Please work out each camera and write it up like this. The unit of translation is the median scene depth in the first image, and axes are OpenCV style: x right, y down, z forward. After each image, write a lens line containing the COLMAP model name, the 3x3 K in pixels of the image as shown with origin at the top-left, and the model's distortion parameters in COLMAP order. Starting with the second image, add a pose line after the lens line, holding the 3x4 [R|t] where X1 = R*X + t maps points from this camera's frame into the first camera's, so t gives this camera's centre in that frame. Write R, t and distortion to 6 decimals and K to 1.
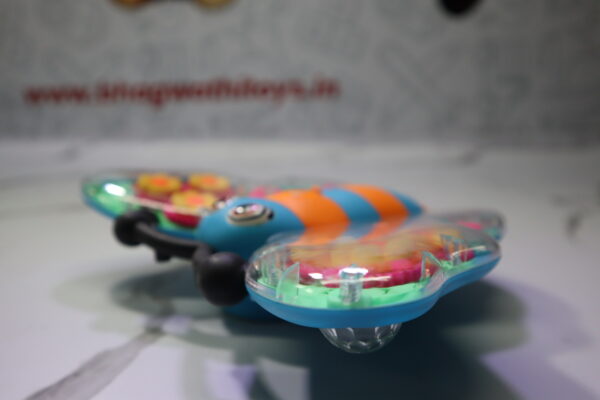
lens RADIAL K [[468.9, 0, 300.1], [0, 468.9, 202.3], [0, 0, 1]] dist [-0.033378, 0.012033]
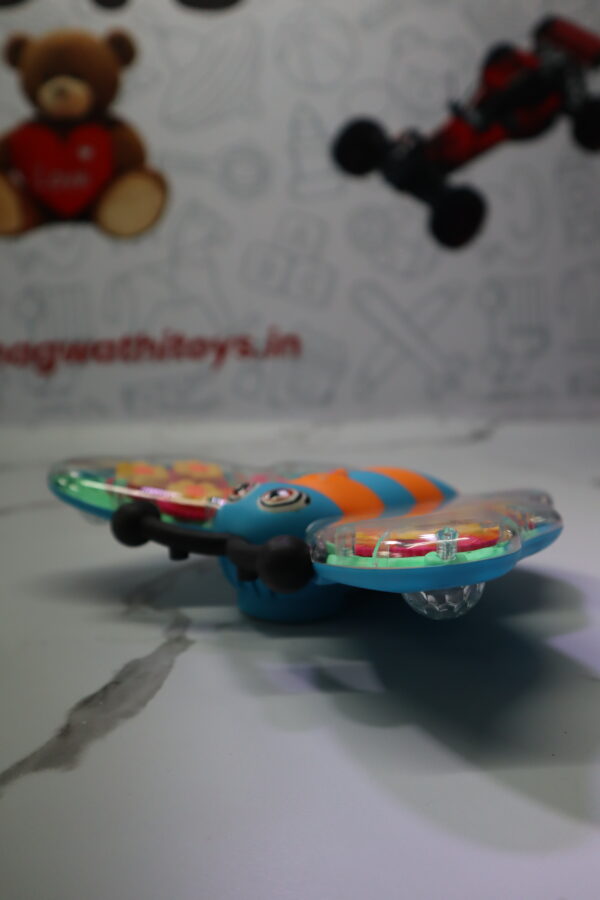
lens RADIAL K [[703.4, 0, 298.6], [0, 703.4, 446.0], [0, 0, 1]] dist [-0.033378, 0.012033]
pose [[0.992954, -0.027501, 0.115266, -0.064724], [0.037659, 0.995506, -0.086891, 0.011784], [-0.112358, 0.090619, 0.989527, -0.093662]]
